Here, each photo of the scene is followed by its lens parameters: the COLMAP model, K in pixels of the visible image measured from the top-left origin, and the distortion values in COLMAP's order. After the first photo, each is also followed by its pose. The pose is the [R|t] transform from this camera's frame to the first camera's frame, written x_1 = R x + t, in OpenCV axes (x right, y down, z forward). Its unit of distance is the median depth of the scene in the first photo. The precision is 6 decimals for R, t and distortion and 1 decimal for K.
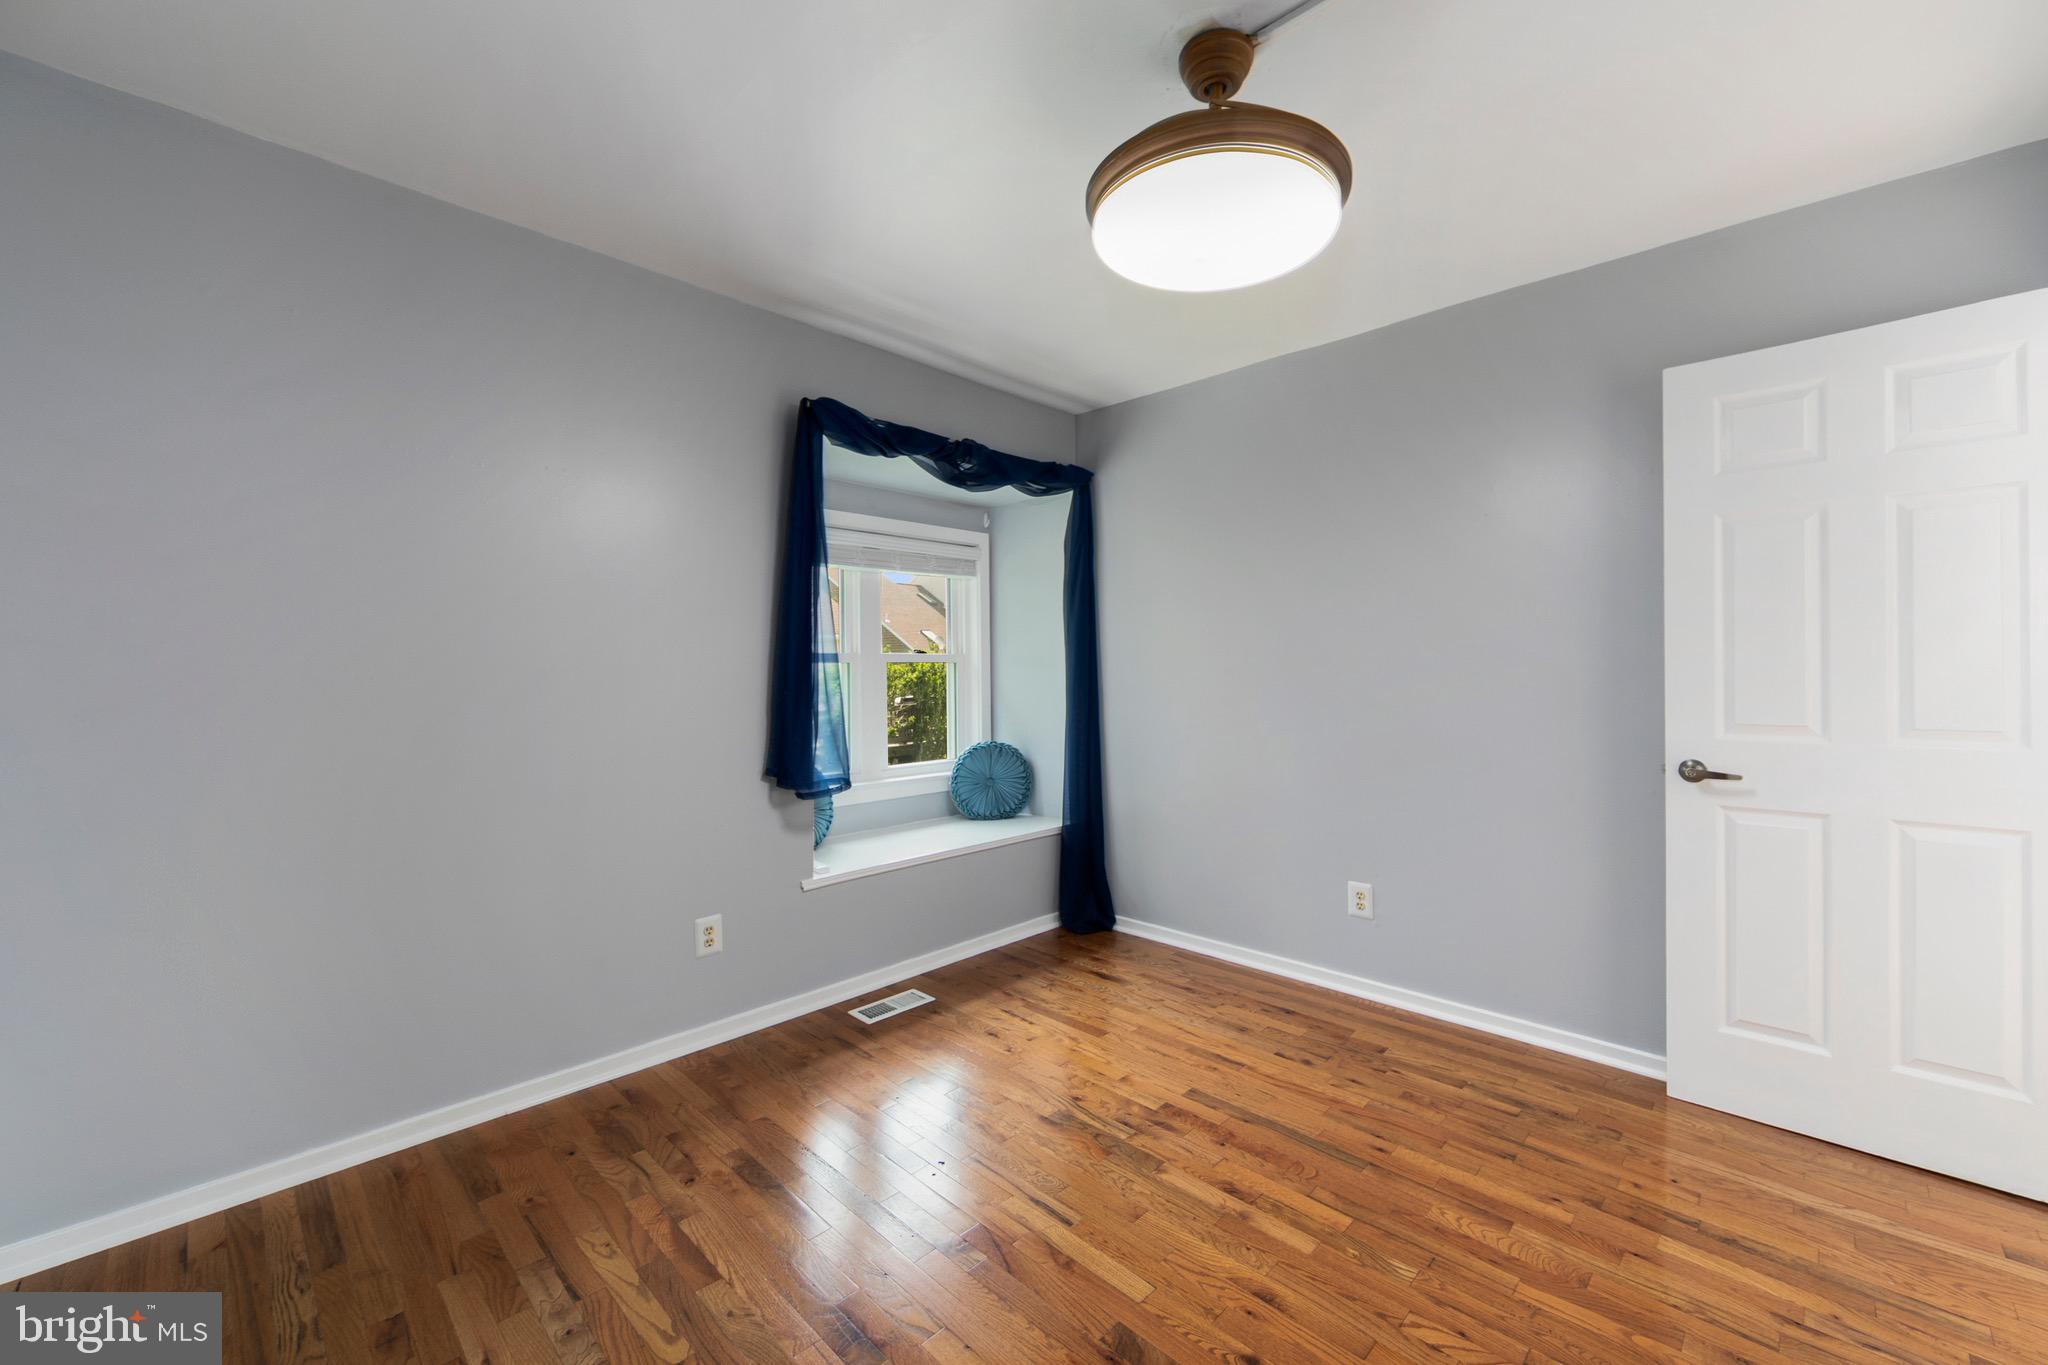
lens RADIAL K [[802.3, 0, 1032.9], [0, 802.3, 675.4], [0, 0, 1]] dist [-0.003795, 0.000025]
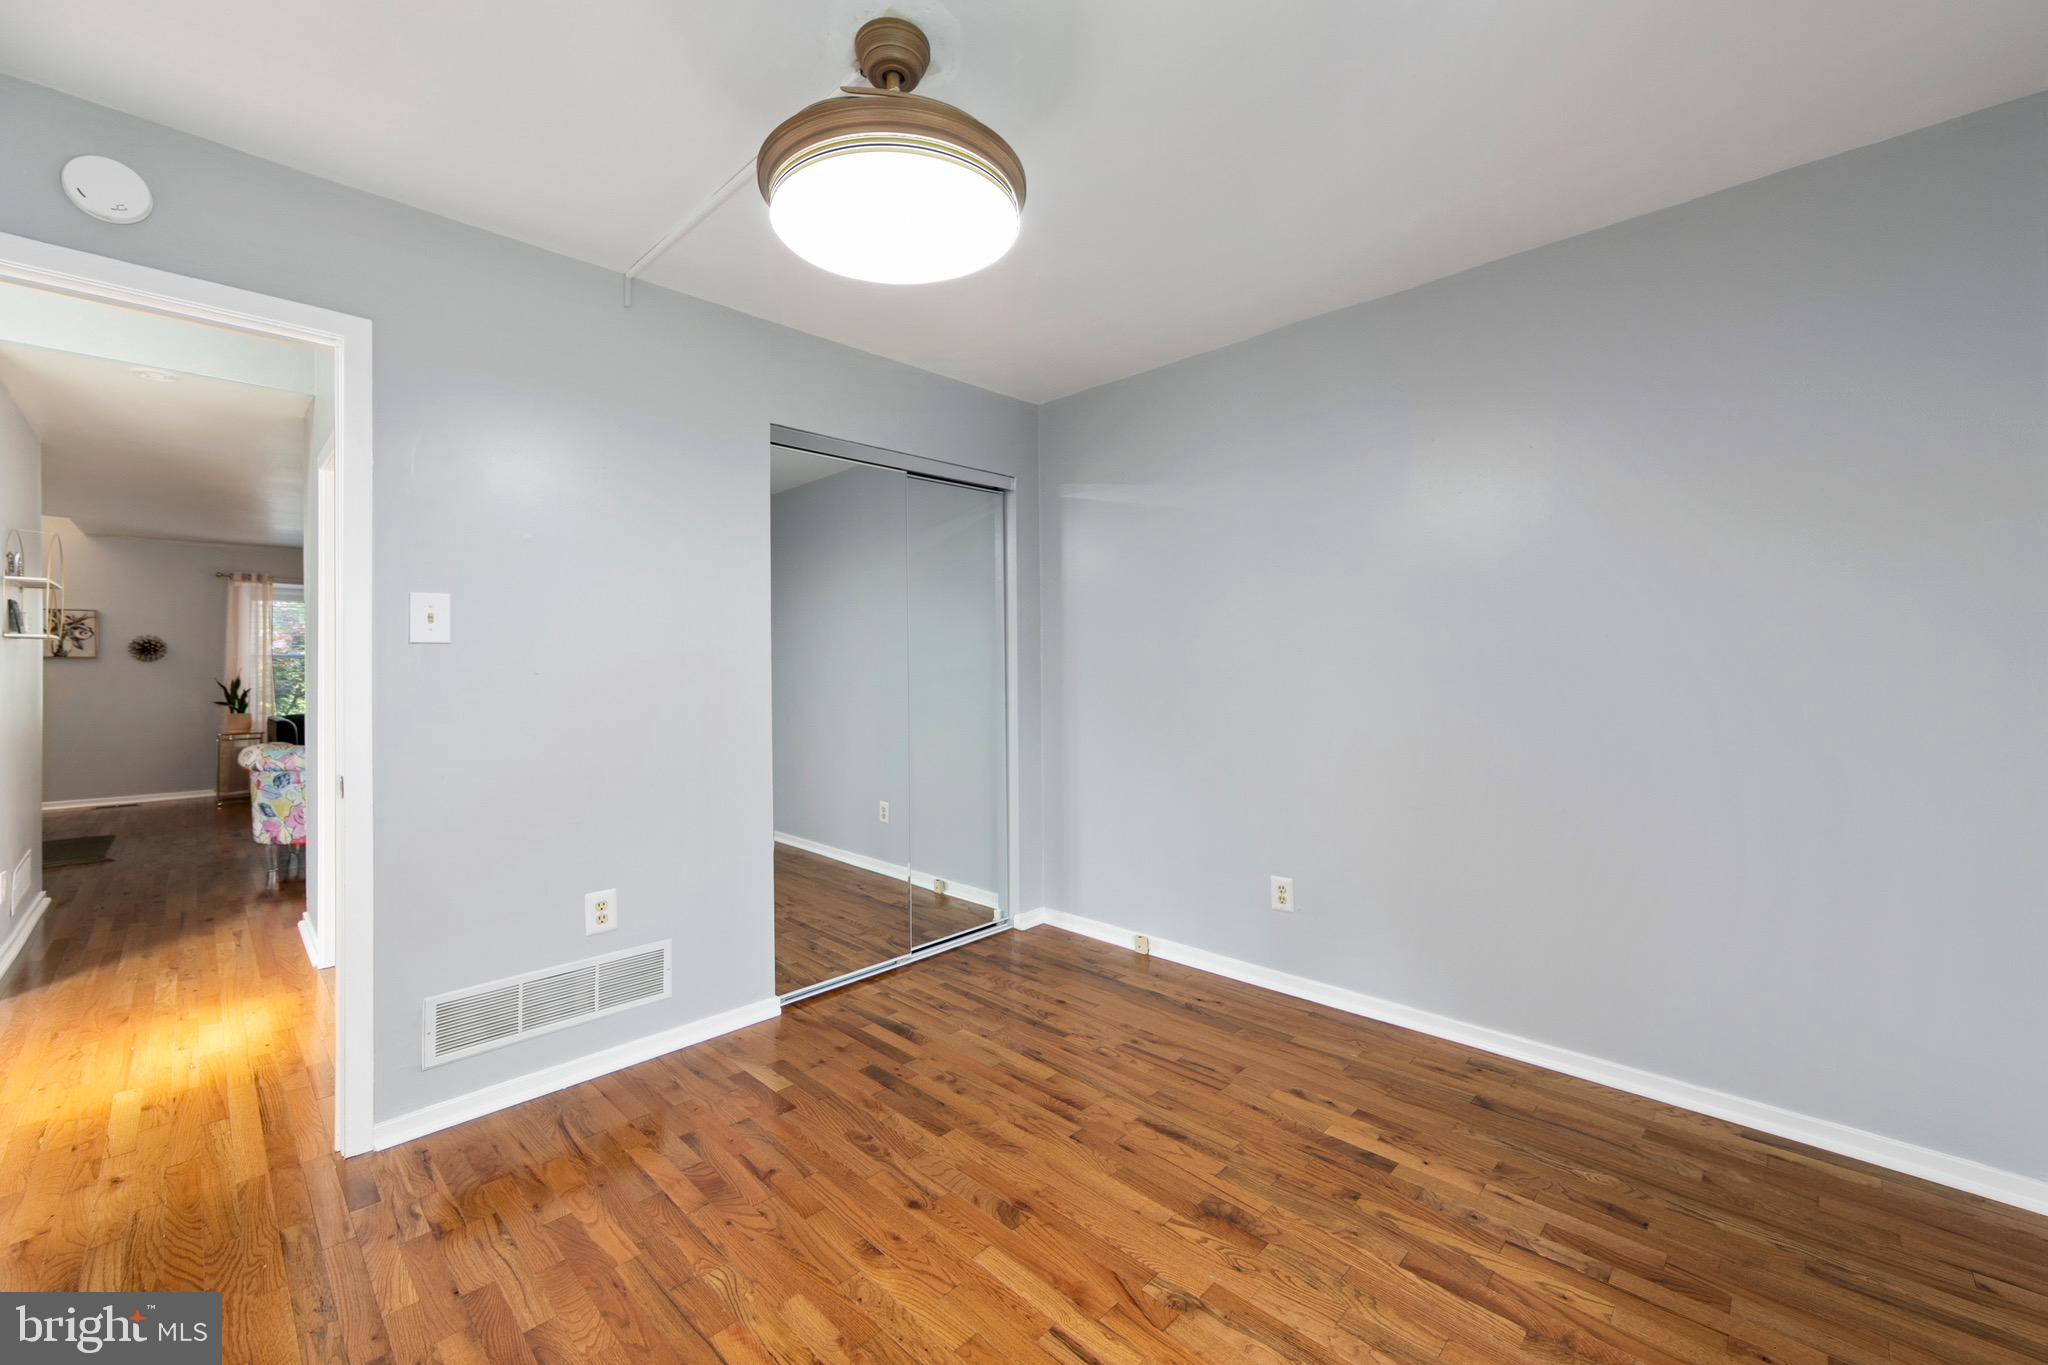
lens RADIAL K [[821.4, 0, 1026.2], [0, 821.4, 667.0], [0, 0, 1]] dist [-0.001714, 0.000176]
pose [[-0.999942, 0.010789, -0.000574, 0.073472], [0.010782, 0.999886, 0.010578, -0.017871], [0.000688, 0.010571, -0.999944, 2.009219]]
